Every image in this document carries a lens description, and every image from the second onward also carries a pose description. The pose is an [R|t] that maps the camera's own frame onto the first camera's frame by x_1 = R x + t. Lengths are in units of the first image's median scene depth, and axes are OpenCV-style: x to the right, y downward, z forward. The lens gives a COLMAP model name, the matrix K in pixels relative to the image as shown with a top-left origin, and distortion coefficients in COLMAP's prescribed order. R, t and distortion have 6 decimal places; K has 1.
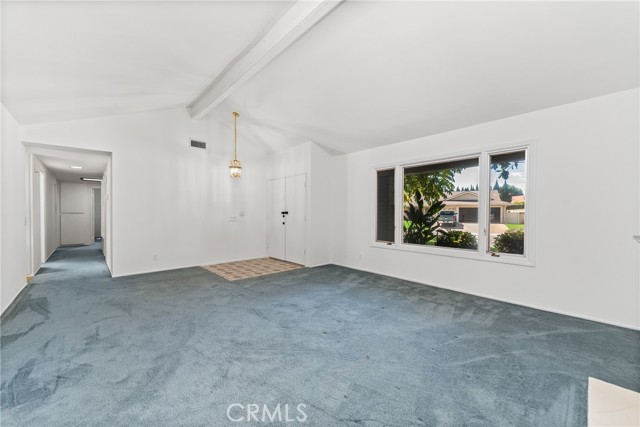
lens RADIAL K [[253.9, 0, 324.7], [0, 253.9, 214.2], [0, 0, 1]] dist [0.000580, -0.000013]
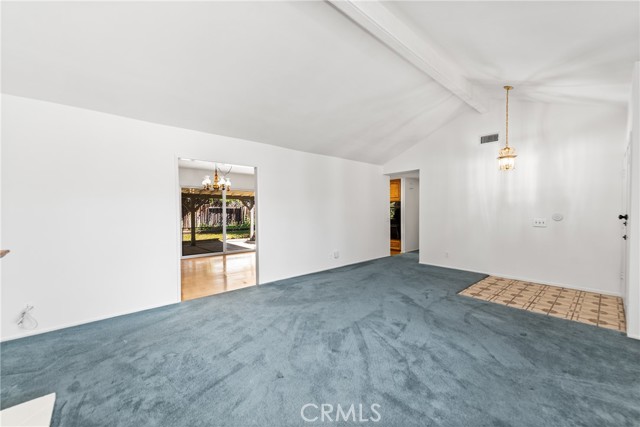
lens RADIAL K [[253.9, 0, 324.8], [0, 253.9, 213.8], [0, 0, 1]] dist [0.000580, -0.000013]
pose [[-0.032632, 0.009273, -0.999424, 0.434539], [-0.000747, 0.999956, 0.009303, -0.019485], [0.999467, 0.001051, -0.032623, 0.469752]]
